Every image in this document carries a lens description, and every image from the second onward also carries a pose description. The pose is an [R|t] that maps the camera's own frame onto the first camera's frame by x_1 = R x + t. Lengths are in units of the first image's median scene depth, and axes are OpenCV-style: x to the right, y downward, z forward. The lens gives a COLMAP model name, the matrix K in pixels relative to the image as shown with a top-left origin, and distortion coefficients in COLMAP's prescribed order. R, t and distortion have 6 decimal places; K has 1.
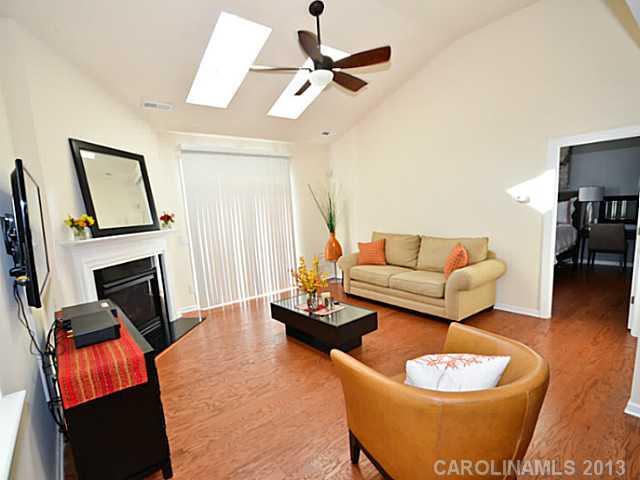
lens RADIAL K [[318.6, 0, 323.3], [0, 318.6, 239.9], [0, 0, 1]] dist [0.002455, -0.012458]
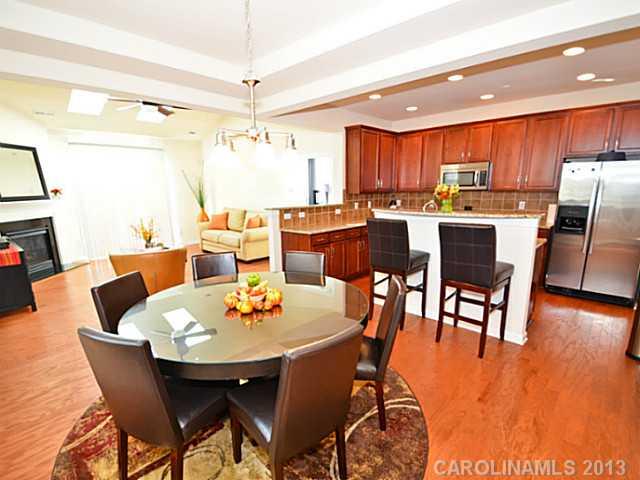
lens RADIAL K [[318.6, 0, 319.1], [0, 318.6, 241.9], [0, 0, 1]] dist [0.002455, -0.012458]
pose [[0.989198, 0.018959, 0.145354, 0.484794], [-0.028339, 0.997628, 0.062732, 0.036008], [-0.143820, -0.066173, 0.987389, -0.603503]]
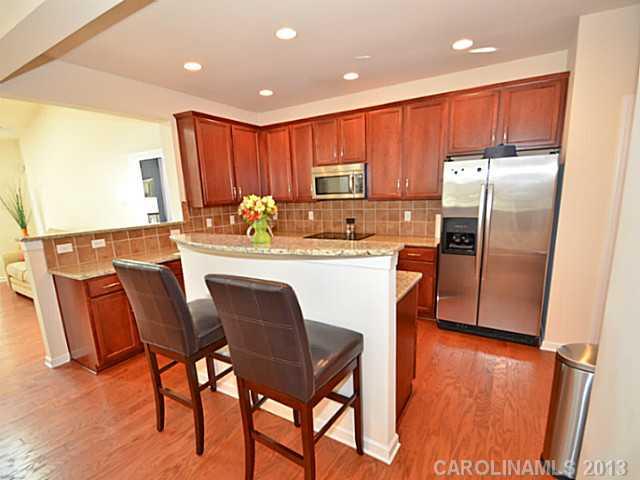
lens RADIAL K [[318.6, 0, 319.1], [0, 318.6, 239.4], [0, 0, 1]] dist [0.002455, -0.012458]
pose [[0.935161, -0.029560, 0.352986, 0.800395], [0.018517, 0.999229, 0.034623, -0.012372], [-0.353738, -0.025842, 0.934988, -0.345492]]
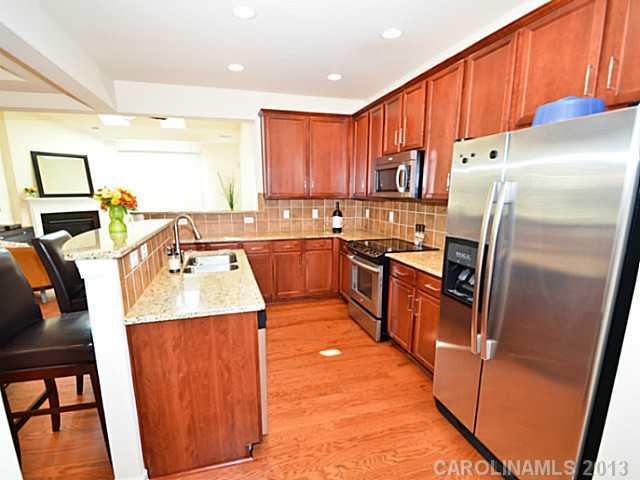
lens RADIAL K [[318.6, 0, 321.5], [0, 318.6, 242.6], [0, 0, 1]] dist [0.002455, -0.012458]
pose [[0.928893, 0.114994, -0.352043, 1.320925], [-0.089230, 0.992061, 0.088614, -0.047112], [0.359439, -0.050900, 0.931780, -0.231426]]
